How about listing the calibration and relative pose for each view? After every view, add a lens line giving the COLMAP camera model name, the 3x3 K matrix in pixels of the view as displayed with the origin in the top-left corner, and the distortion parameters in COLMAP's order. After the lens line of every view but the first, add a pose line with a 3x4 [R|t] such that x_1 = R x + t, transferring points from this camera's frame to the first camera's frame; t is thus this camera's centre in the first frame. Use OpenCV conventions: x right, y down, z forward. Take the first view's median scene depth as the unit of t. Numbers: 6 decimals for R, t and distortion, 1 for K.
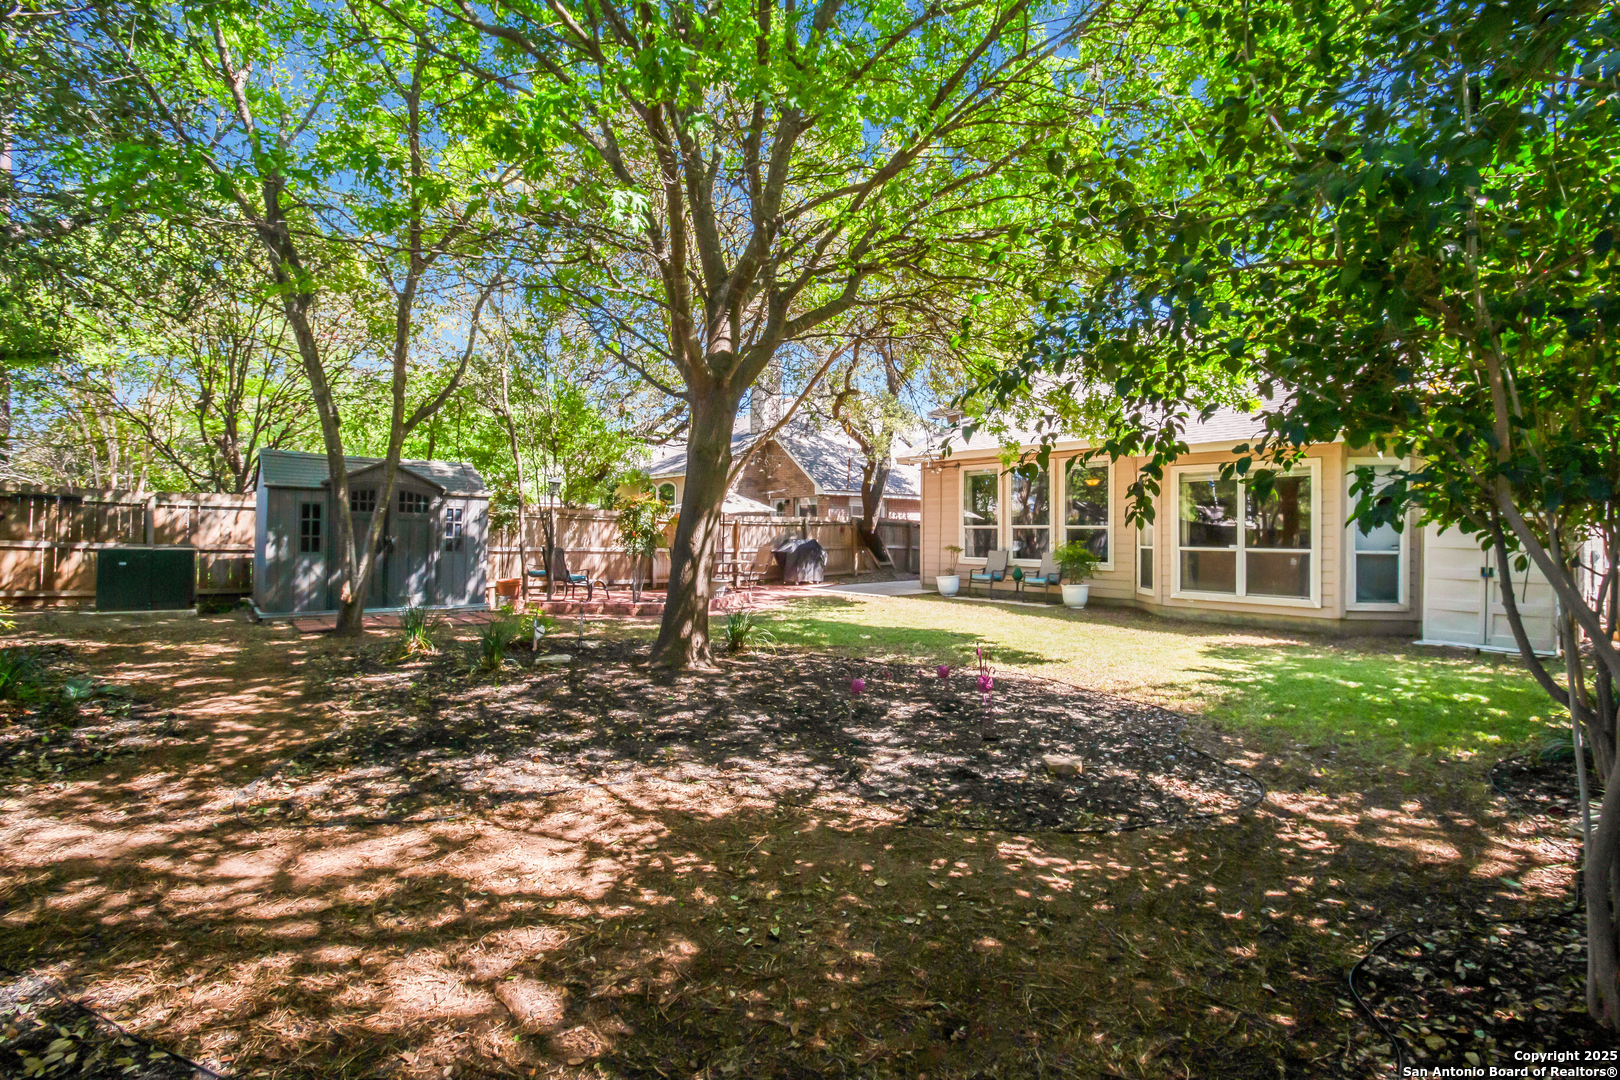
lens RADIAL K [[785.4, 0, 811.9], [0, 785.4, 531.0], [0, 0, 1]] dist [-0.004633, -0.000813]
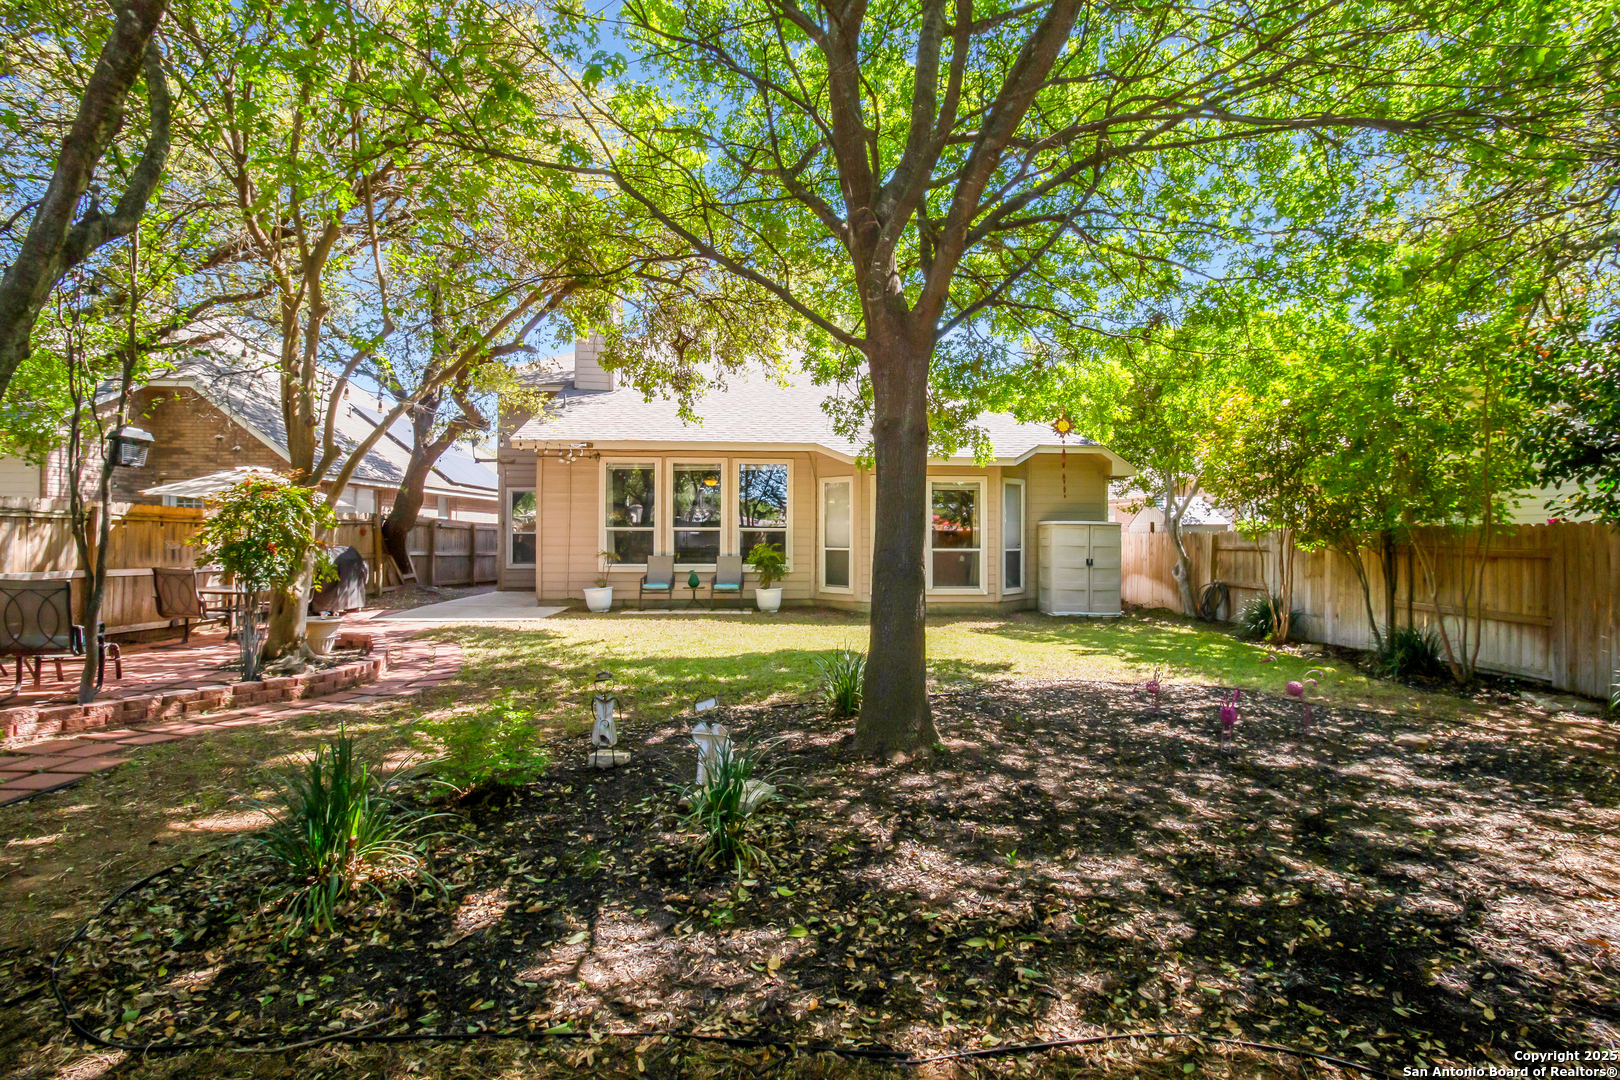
lens RADIAL K [[785.4, 0, 811.0], [0, 785.4, 537.4], [0, 0, 1]] dist [-0.004633, -0.000813]
pose [[0.596170, -0.013071, 0.802752, -0.412761], [-0.000363, 0.999863, 0.016549, -0.011732], [-0.802858, -0.010157, 0.596083, 0.359392]]
